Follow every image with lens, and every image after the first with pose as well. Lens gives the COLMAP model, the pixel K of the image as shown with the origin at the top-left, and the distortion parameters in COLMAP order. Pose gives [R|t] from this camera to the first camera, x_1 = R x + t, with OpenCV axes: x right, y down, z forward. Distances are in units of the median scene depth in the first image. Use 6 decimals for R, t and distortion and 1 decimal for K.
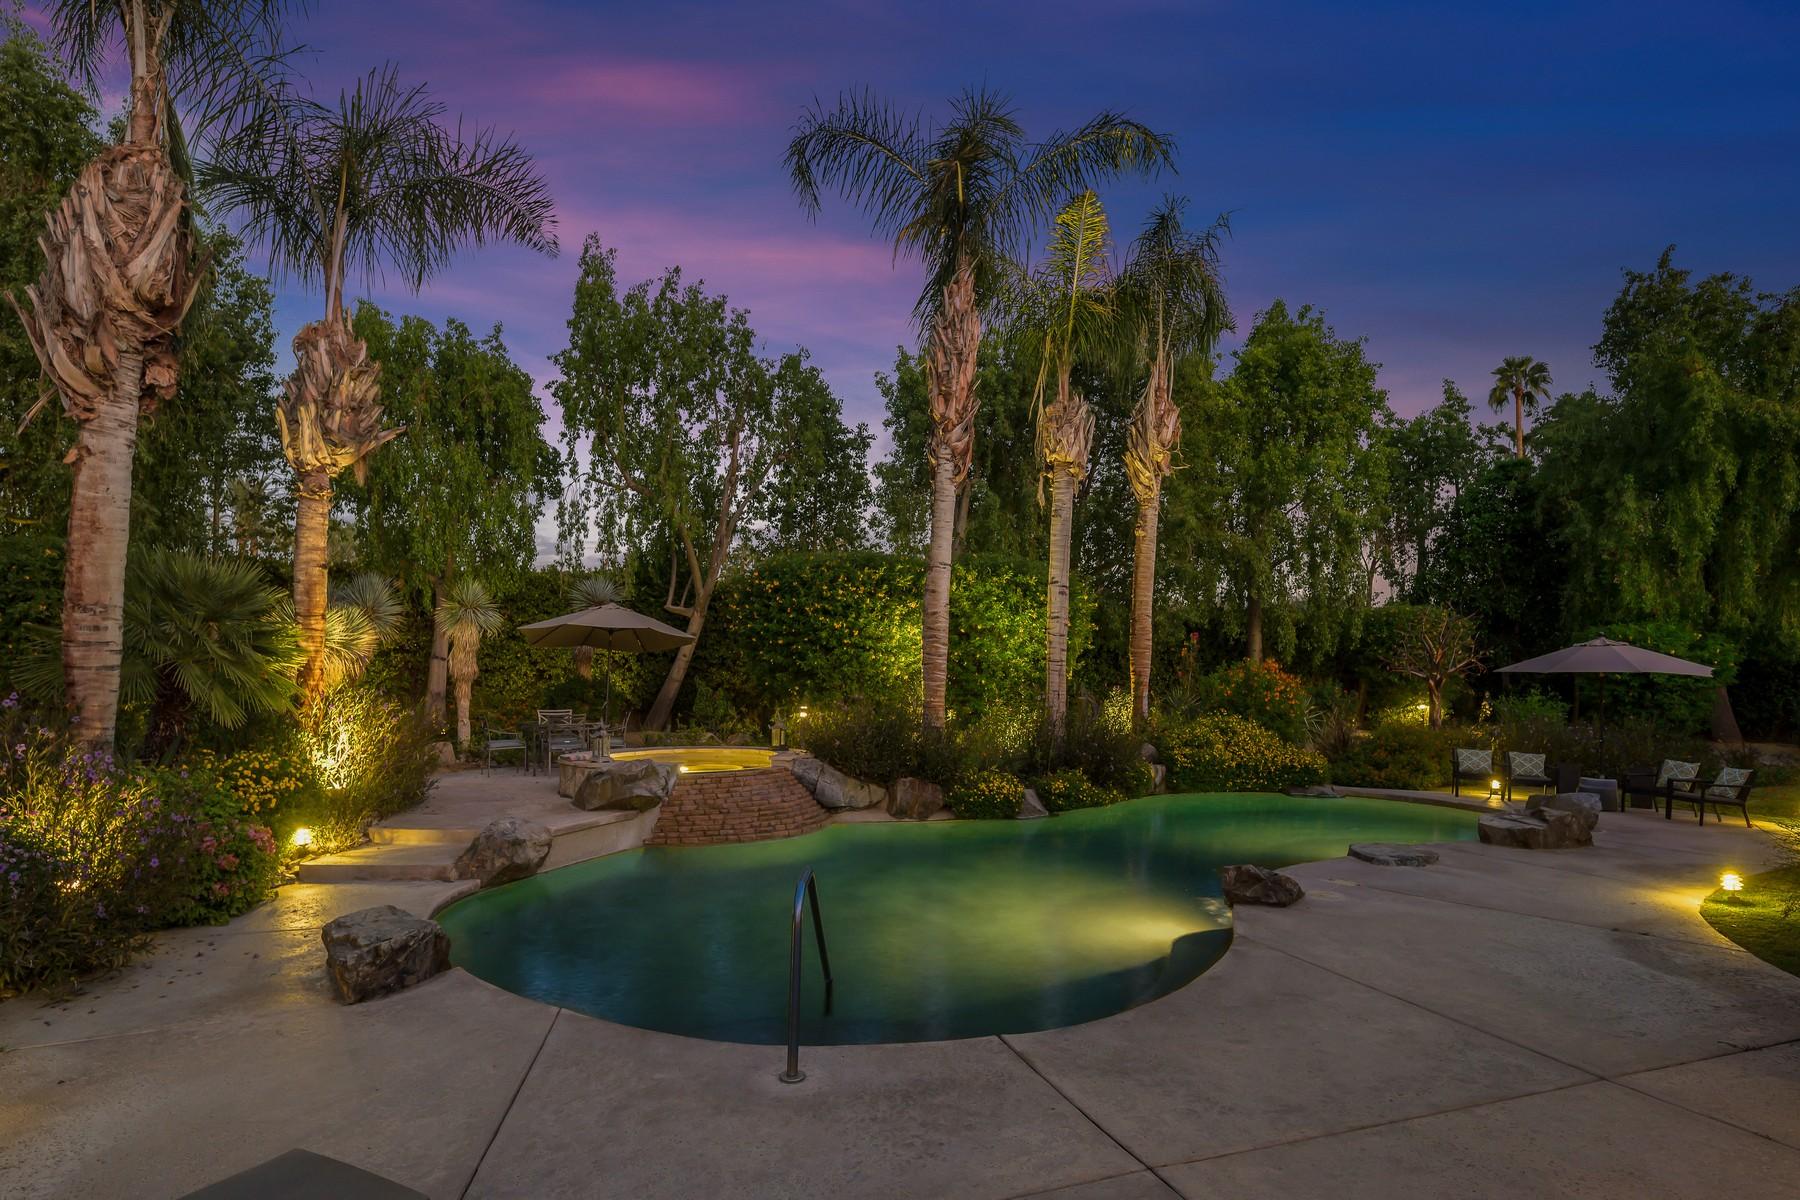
lens RADIAL K [[972.4, 0, 894.8], [0, 972.4, 671.4], [0, 0, 1]] dist [0.003008, -0.001529]
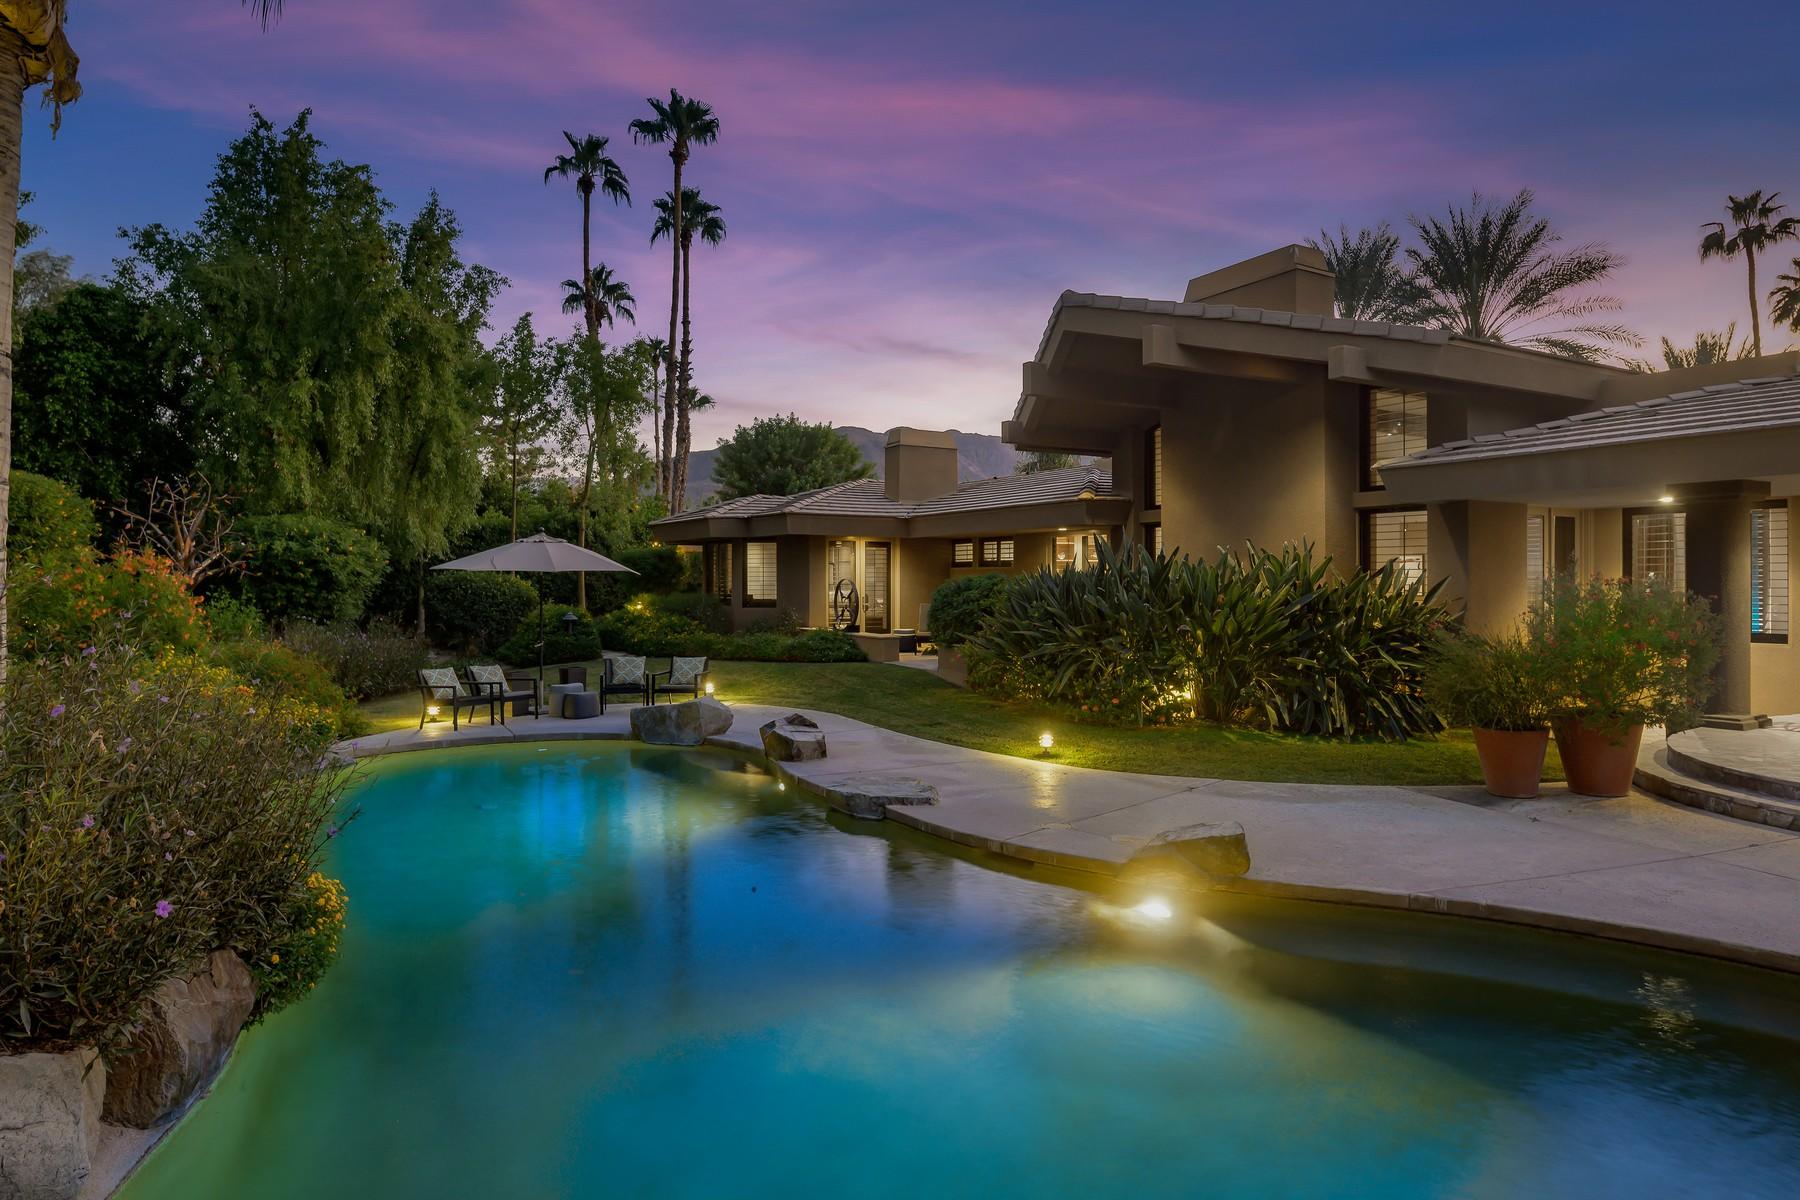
lens RADIAL K [[992.5, 0, 890.9], [0, 992.5, 587.3], [0, 0, 1]] dist [0.003682, -0.003196]
pose [[0.017138, -0.020284, 0.999647, -0.199818], [-0.000079, 0.999794, 0.020289, -0.001665], [-0.999853, -0.000426, 0.017133, 0.591336]]
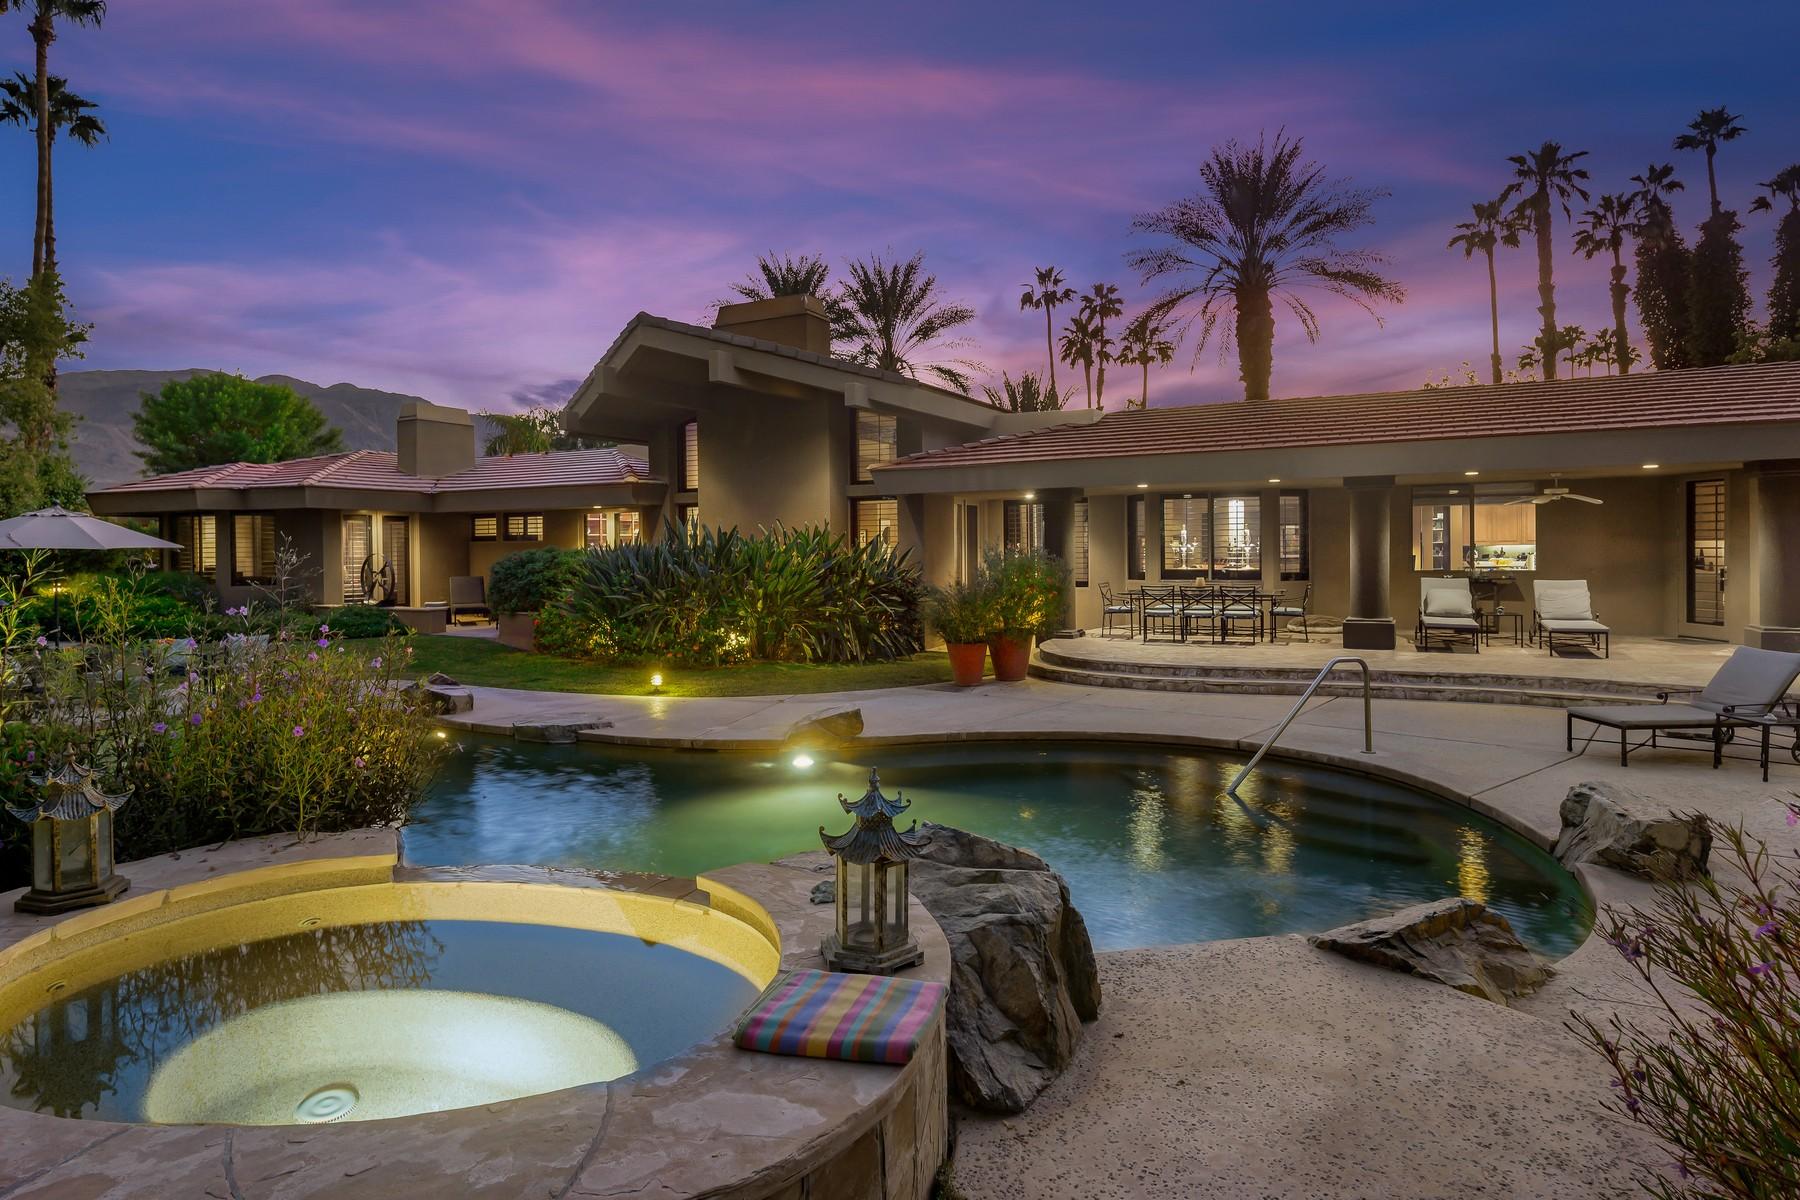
lens RADIAL K [[992.5, 0, 890.9], [0, 992.5, 587.3], [0, 0, 1]] dist [0.003682, -0.003196]
pose [[-0.520030, -0.040844, 0.853171, -0.363925], [0.003192, 0.998756, 0.049759, -0.005022], [-0.854142, 0.028600, -0.519252, 0.779895]]
